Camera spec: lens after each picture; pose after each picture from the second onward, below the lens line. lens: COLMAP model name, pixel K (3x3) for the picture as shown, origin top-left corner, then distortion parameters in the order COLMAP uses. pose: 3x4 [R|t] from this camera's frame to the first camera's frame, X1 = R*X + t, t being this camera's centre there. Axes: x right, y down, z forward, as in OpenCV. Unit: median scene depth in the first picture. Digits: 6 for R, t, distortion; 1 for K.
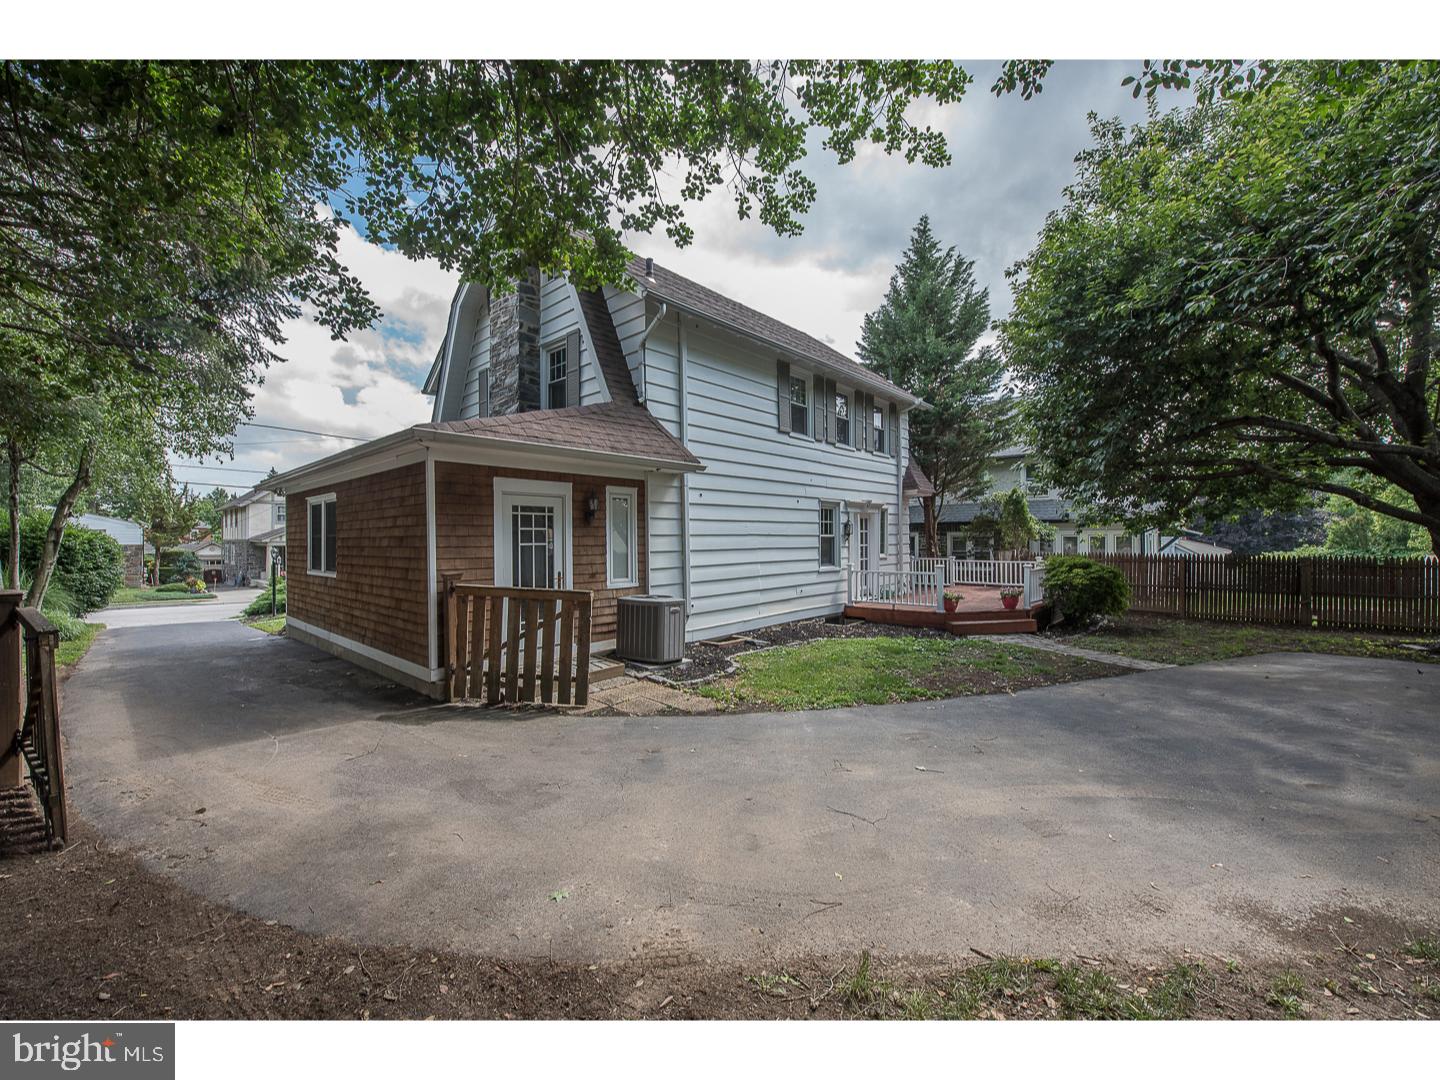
lens RADIAL K [[579.1, 0, 720.6], [0, 579.1, 539.4], [0, 0, 1]] dist [-0.020208, -0.001557]
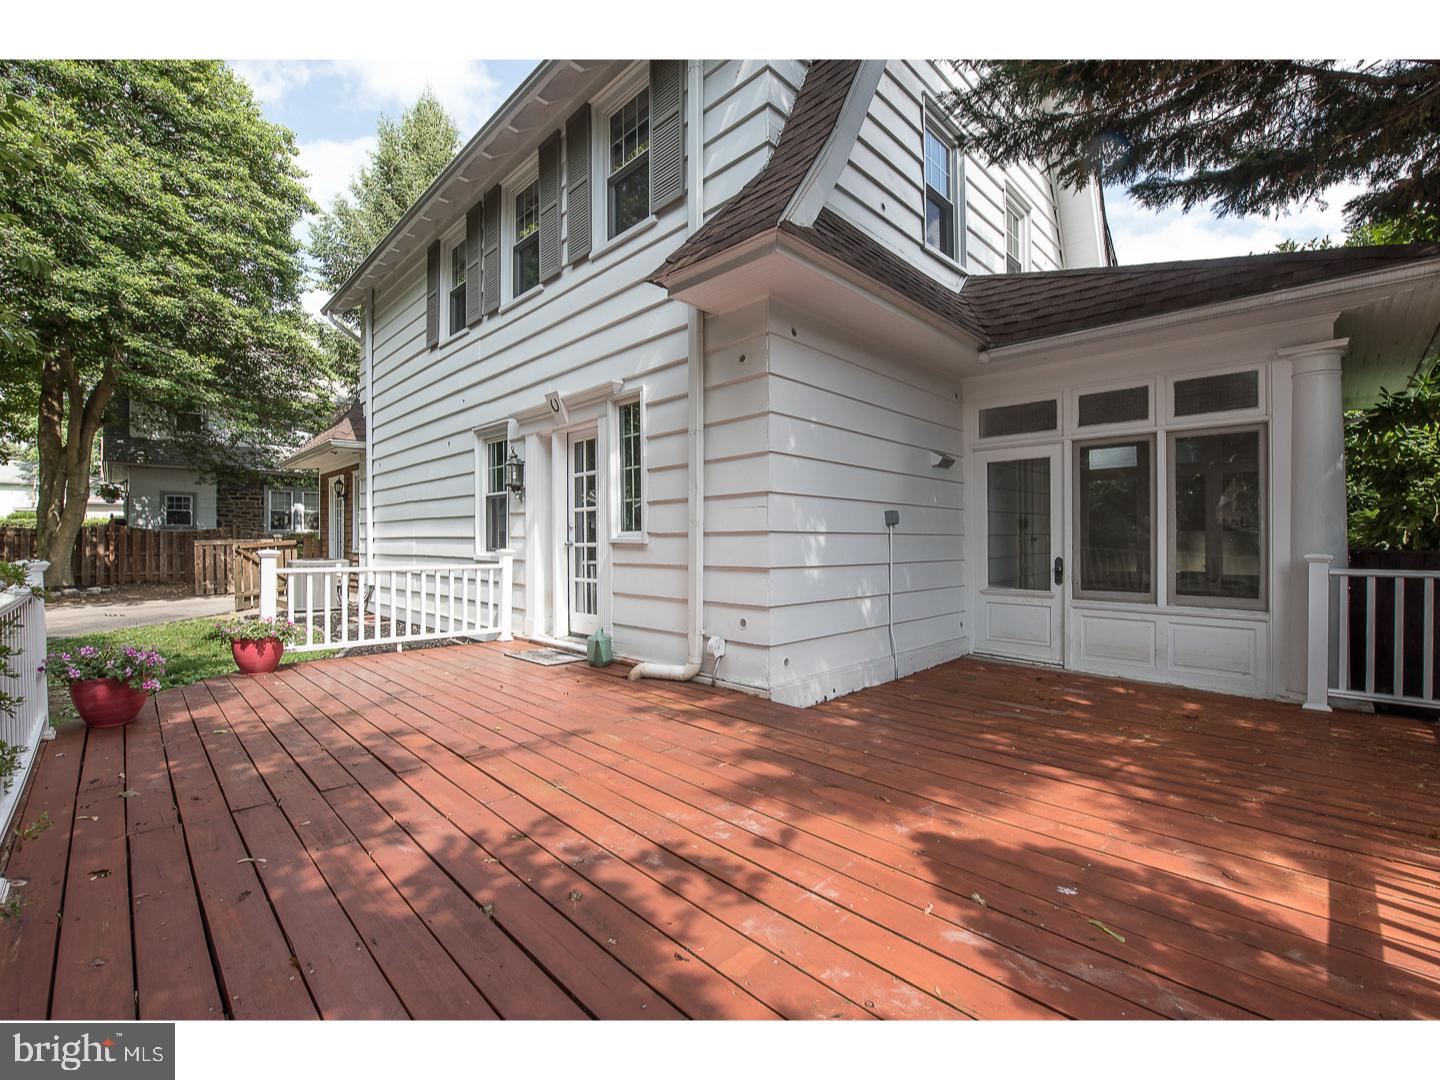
lens RADIAL K [[615.9, 0, 722.5], [0, 615.9, 541.7], [0, 0, 1]] dist [-0.002358, -0.000293]
pose [[-0.046098, 0.008199, -0.998903, 0.695347], [-0.007810, 0.999933, 0.008568, 0.028590], [0.998906, 0.008197, -0.046031, 1.180872]]
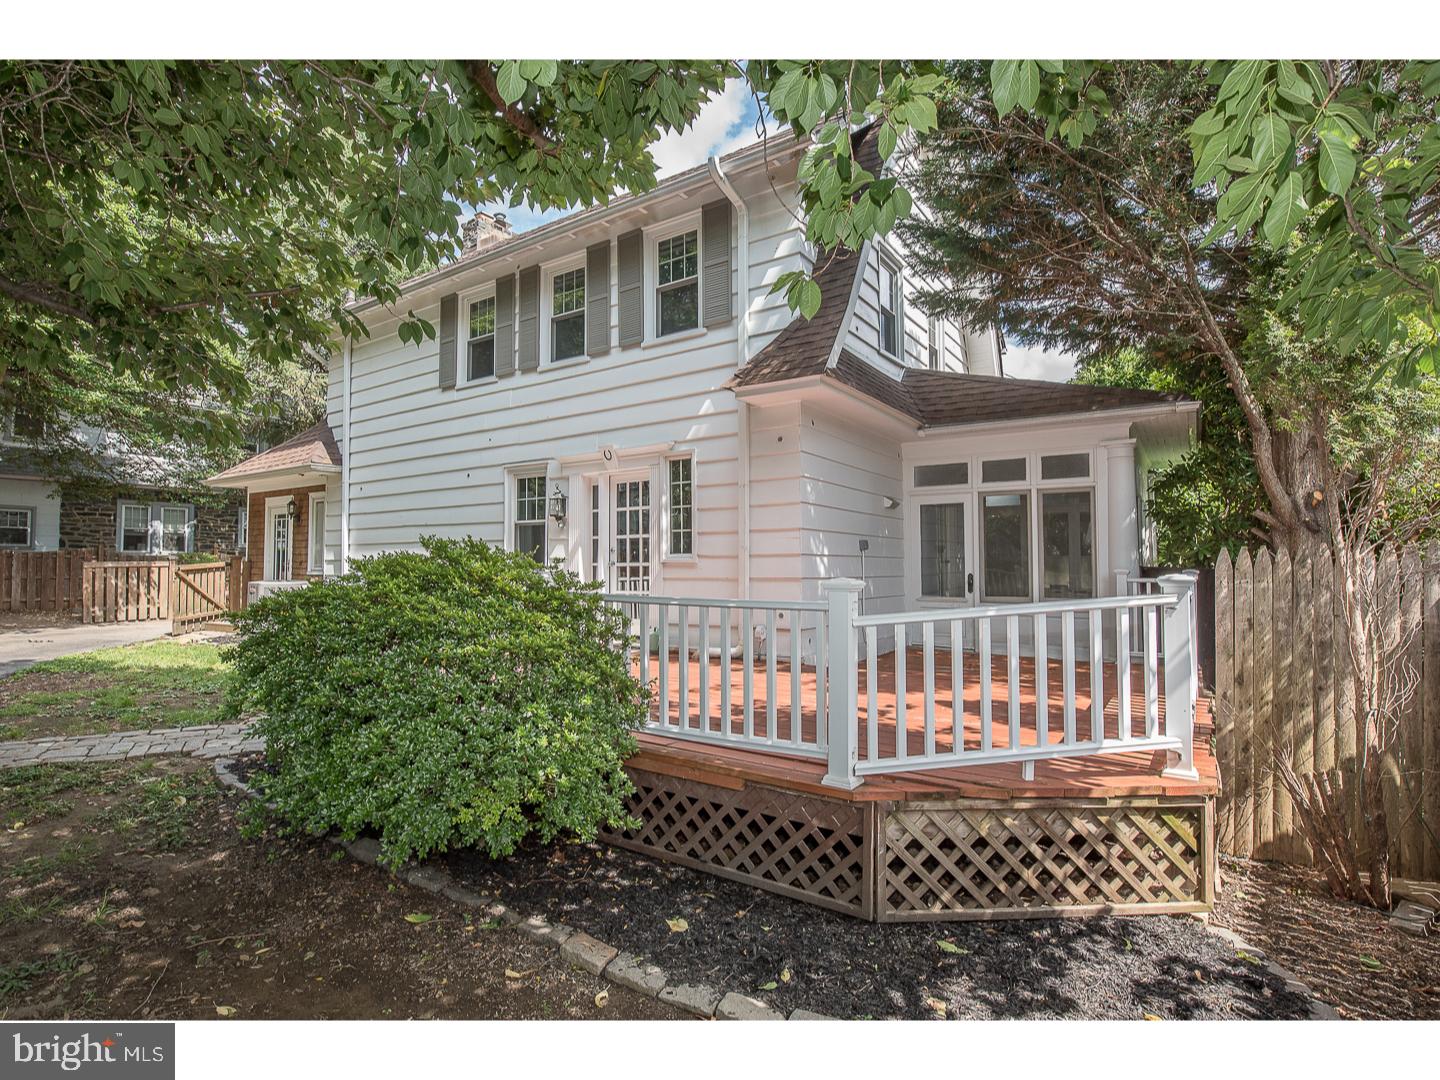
lens RADIAL K [[710.0, 0, 718.3], [0, 710.0, 542.1], [0, 0, 1]] dist [0.016907, 0.000076]
pose [[0.139042, -0.027400, -0.989907, 0.914973], [-0.010728, 0.999517, -0.029172, 0.033181], [0.990228, 0.014676, 0.138681, 1.052864]]
